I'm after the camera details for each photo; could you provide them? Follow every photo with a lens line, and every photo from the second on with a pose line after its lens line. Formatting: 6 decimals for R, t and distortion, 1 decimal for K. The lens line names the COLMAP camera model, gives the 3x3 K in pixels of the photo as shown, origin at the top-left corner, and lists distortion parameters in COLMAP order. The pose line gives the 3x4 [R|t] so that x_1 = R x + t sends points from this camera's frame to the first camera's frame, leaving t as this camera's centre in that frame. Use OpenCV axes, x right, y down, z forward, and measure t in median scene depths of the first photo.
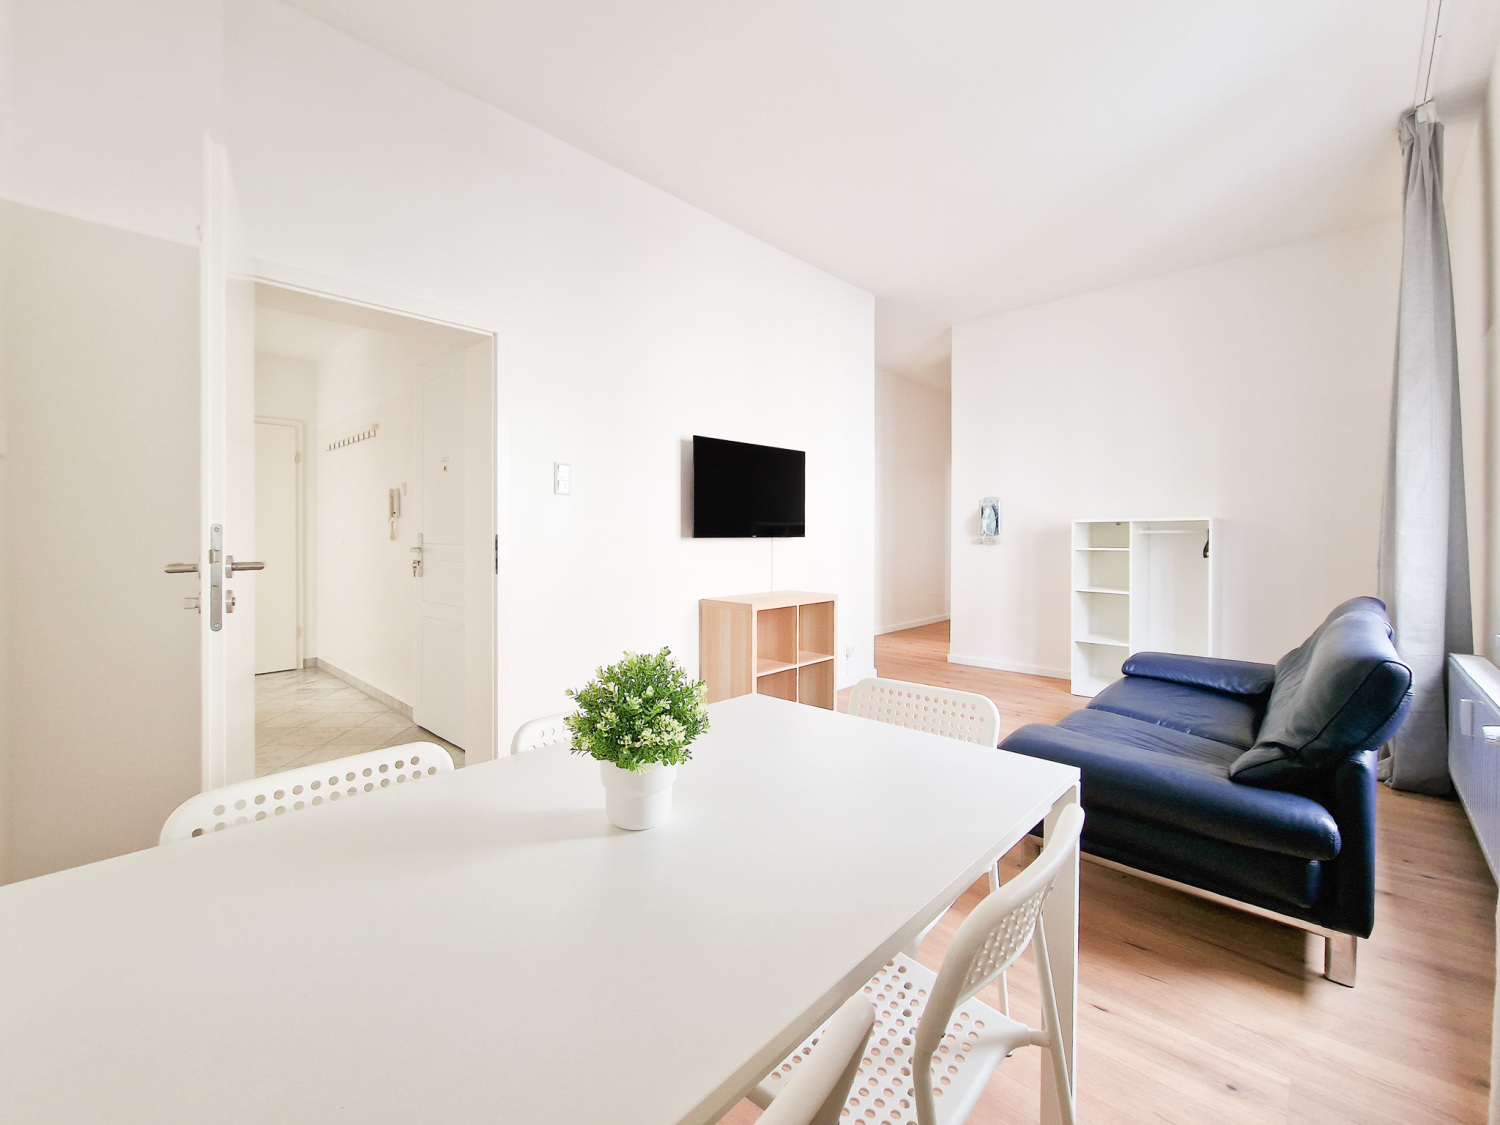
lens RADIAL K [[638.8, 0, 750.0], [0, 638.8, 562.5], [0, 0, 1]] dist [-0.001183, -0.000407]
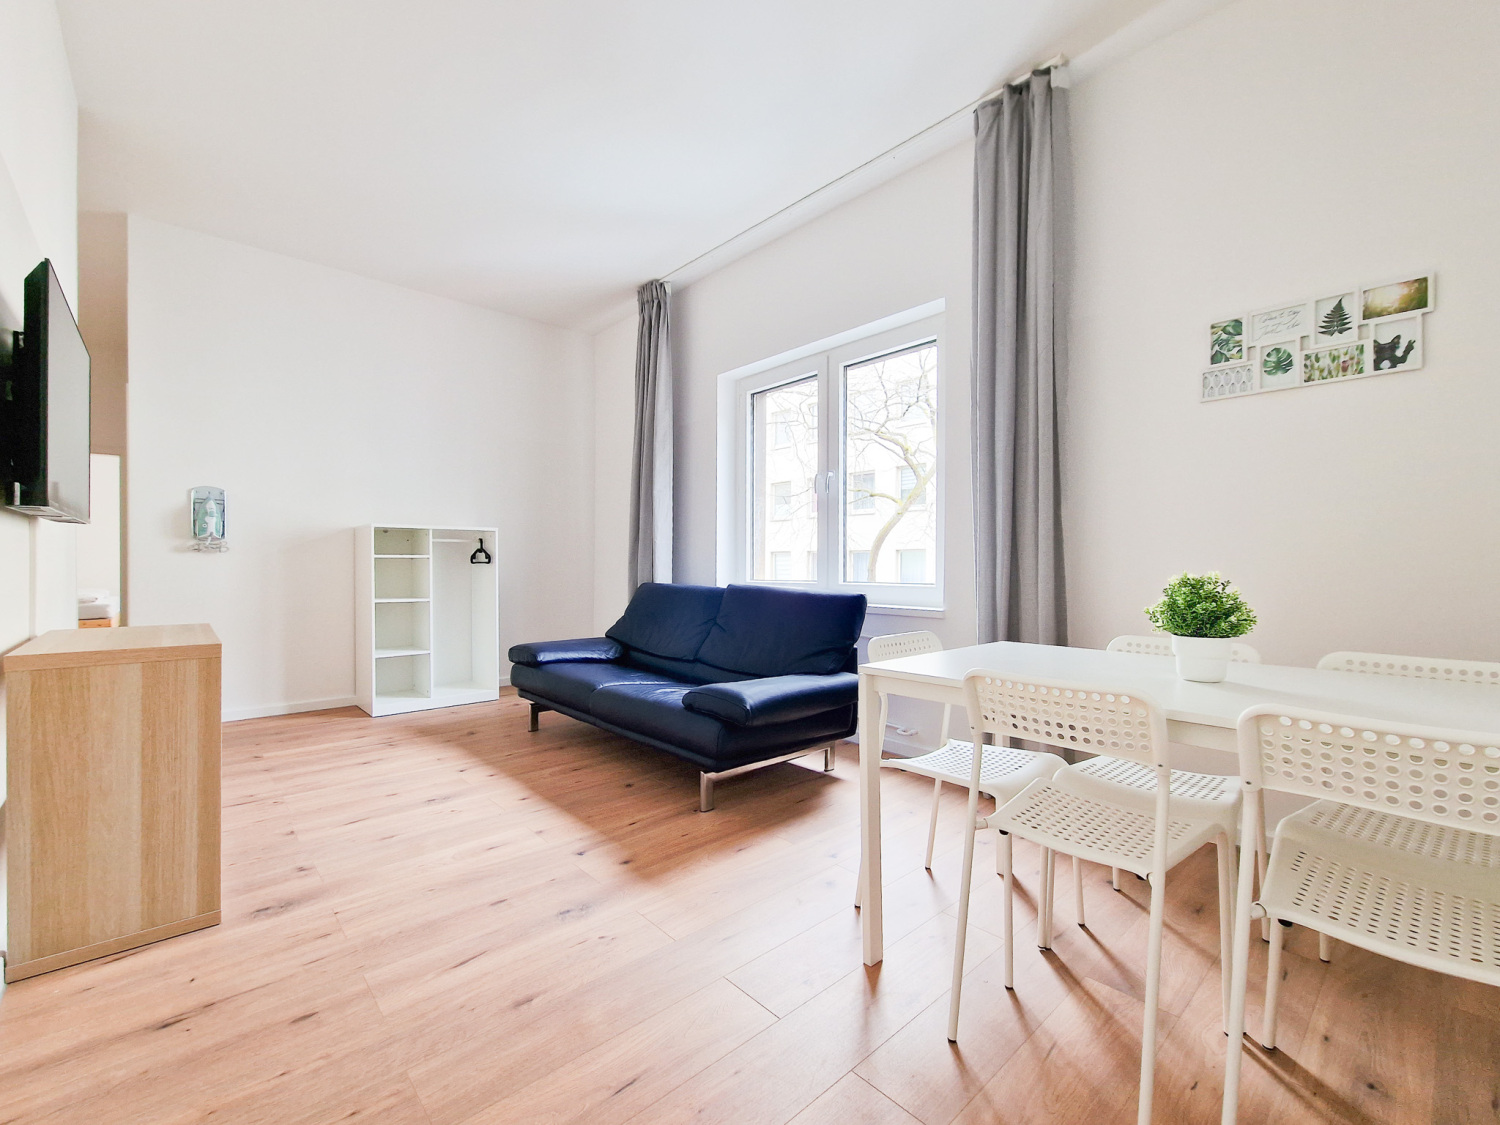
lens RADIAL K [[638.8, 0, 750.0], [0, 638.8, 562.5], [0, 0, 1]] dist [-0.001183, -0.000407]
pose [[0.066199, 0.000121, 0.997806, -0.437683], [0.042222, 0.999104, -0.002922, 0.016198], [-0.996913, 0.042323, 0.066135, 0.474956]]
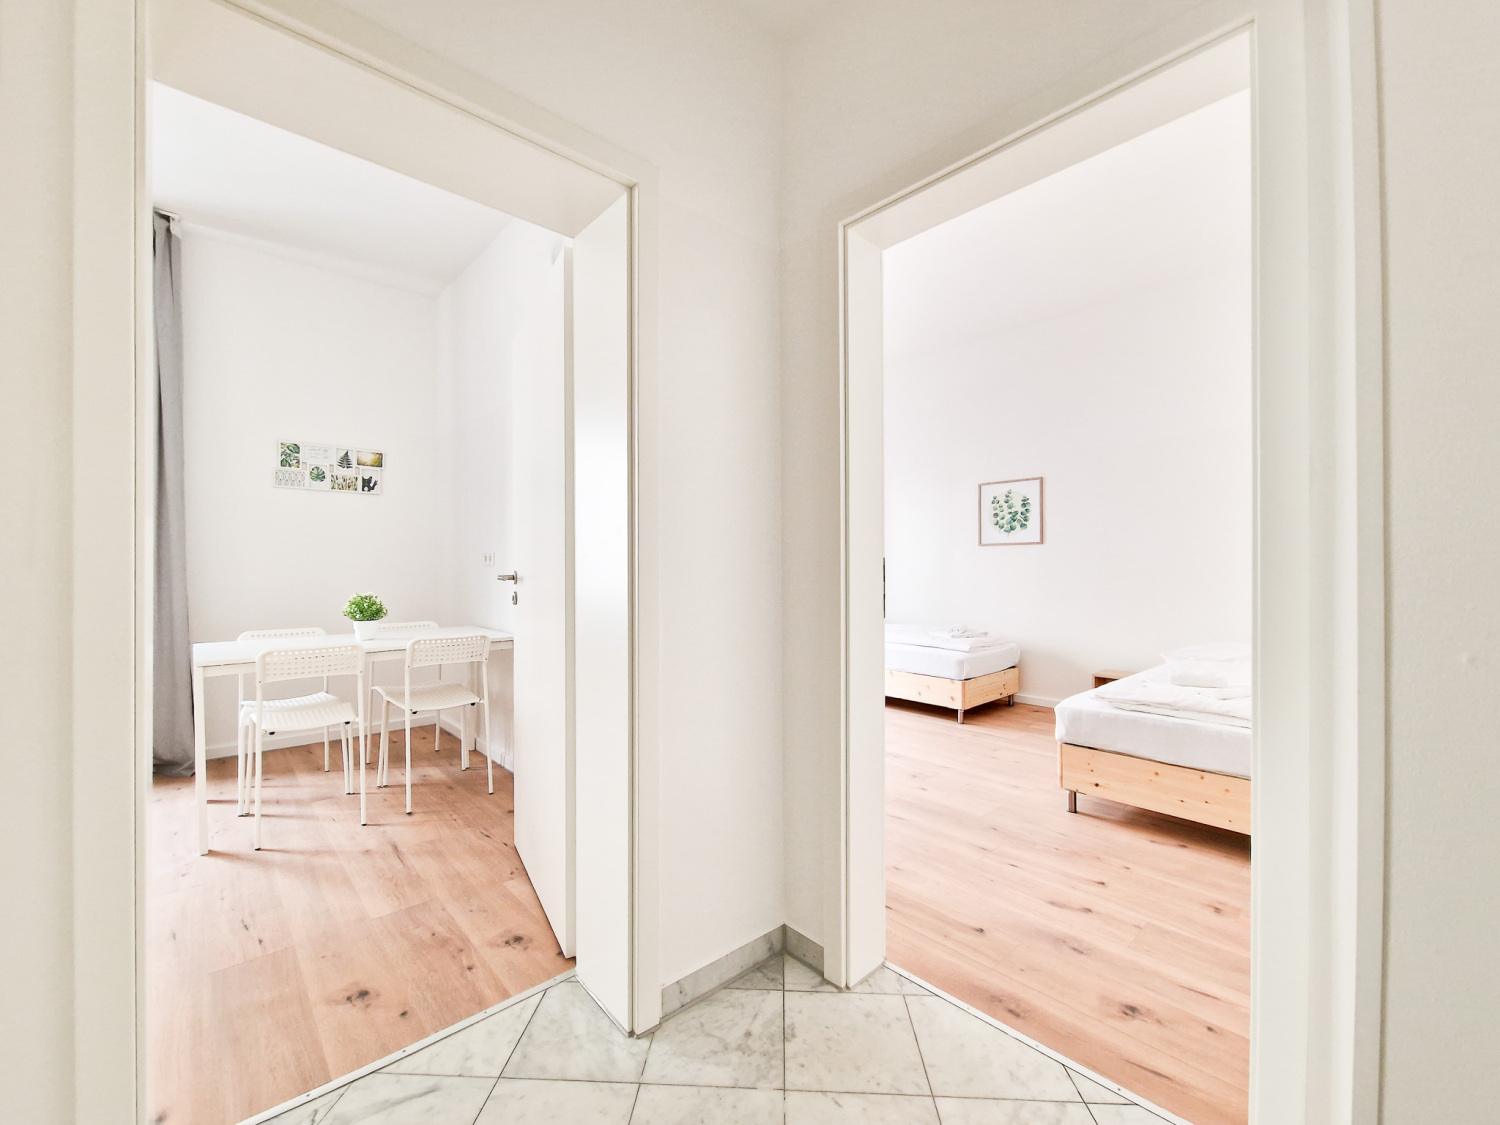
lens RADIAL K [[623.6, 0, 750.0], [0, 623.6, 562.5], [0, 0, 1]] dist [0.003269, 0.000172]
pose [[-0.996411, -0.001351, 0.084637, -0.633007], [0.001873, 0.999276, 0.038010, -0.036661], [-0.084627, 0.038033, -0.995687, 0.998775]]
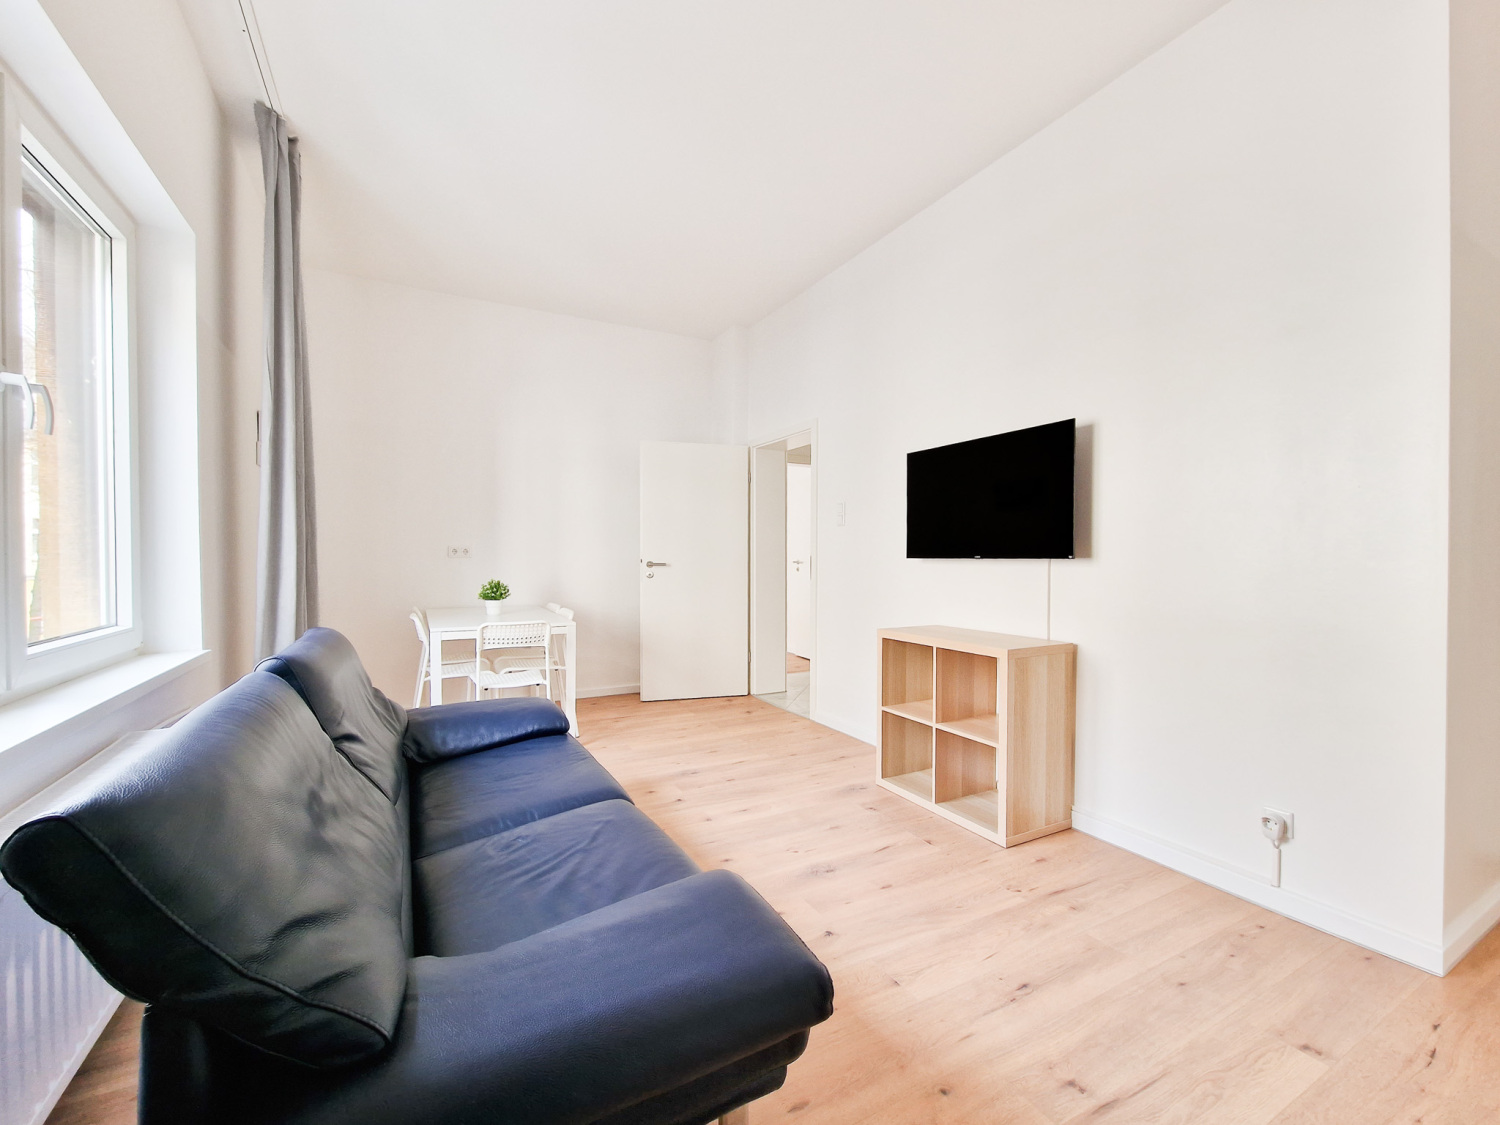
lens RADIAL K [[638.8, 0, 750.0], [0, 638.8, 562.5], [0, 0, 1]] dist [-0.001183, -0.000407]
pose [[-0.307986, 0.007801, -0.951359, 0.806395], [-0.045779, 0.998687, 0.023009, -0.039257], [0.950289, 0.050639, -0.307224, 0.970009]]
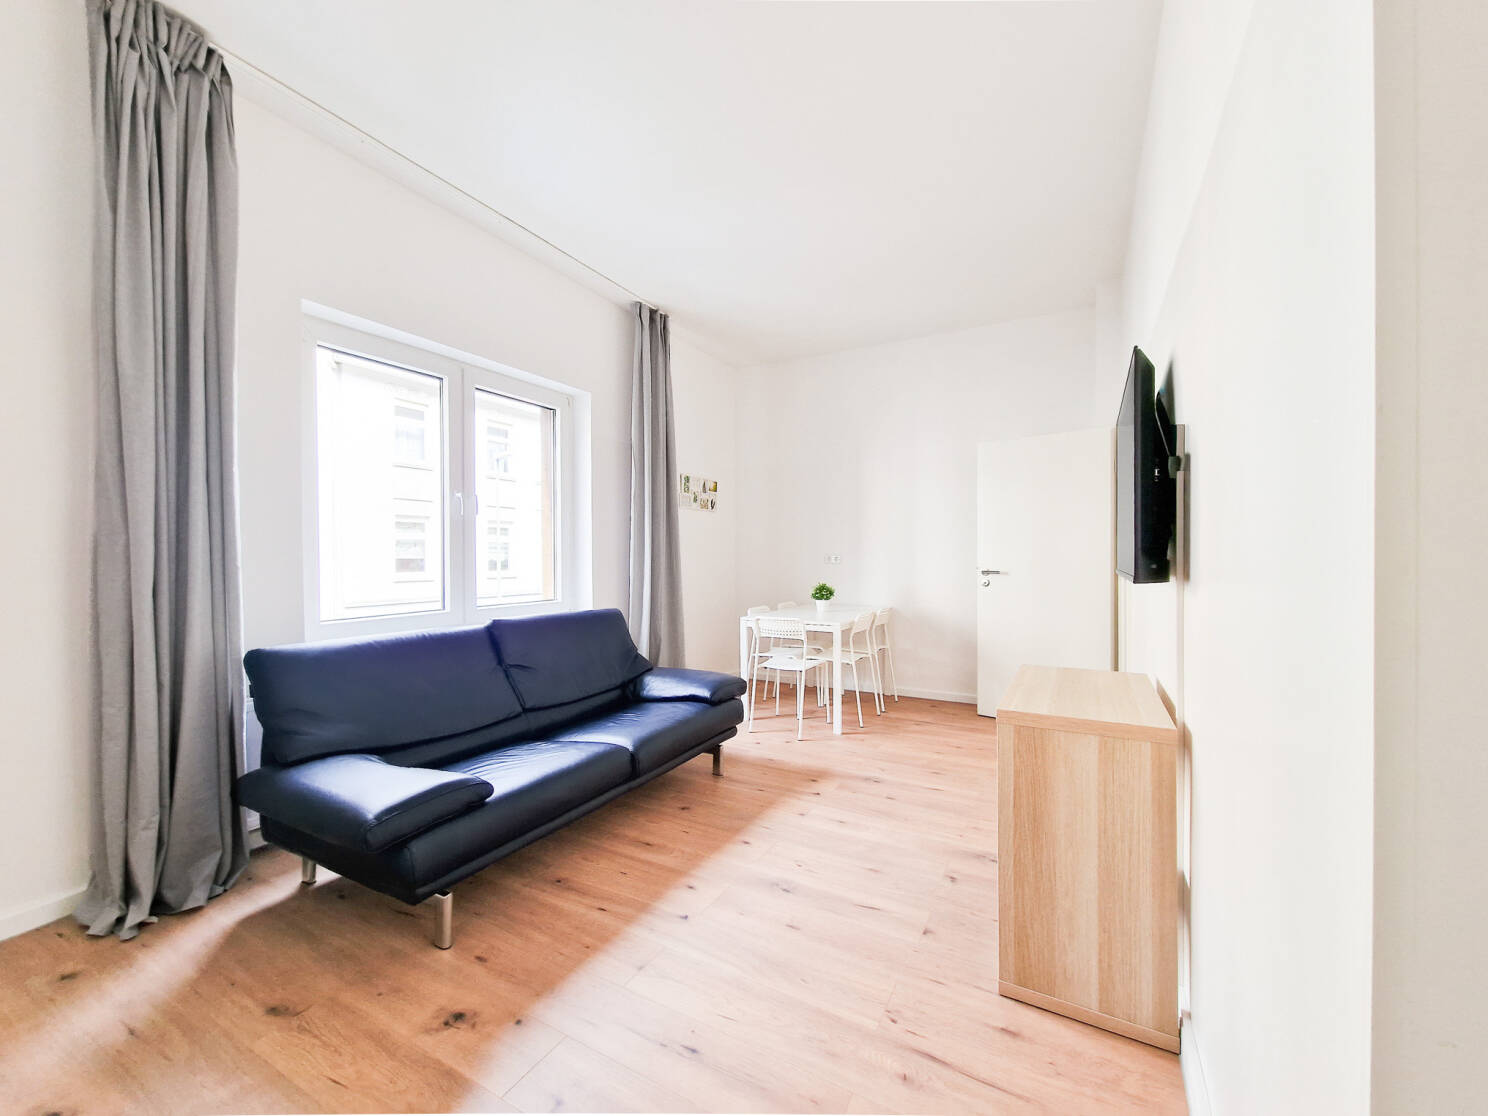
lens RADIAL K [[605.2, 0, 724.1], [0, 605.2, 557.2], [0, 0, 1]] dist [0.001227, 0.000218]
pose [[-0.972272, 0.001886, -0.233844, 0.408903], [-0.009144, 0.998896, 0.046074, -0.072767], [0.233672, 0.046935, -0.971182, 1.380859]]
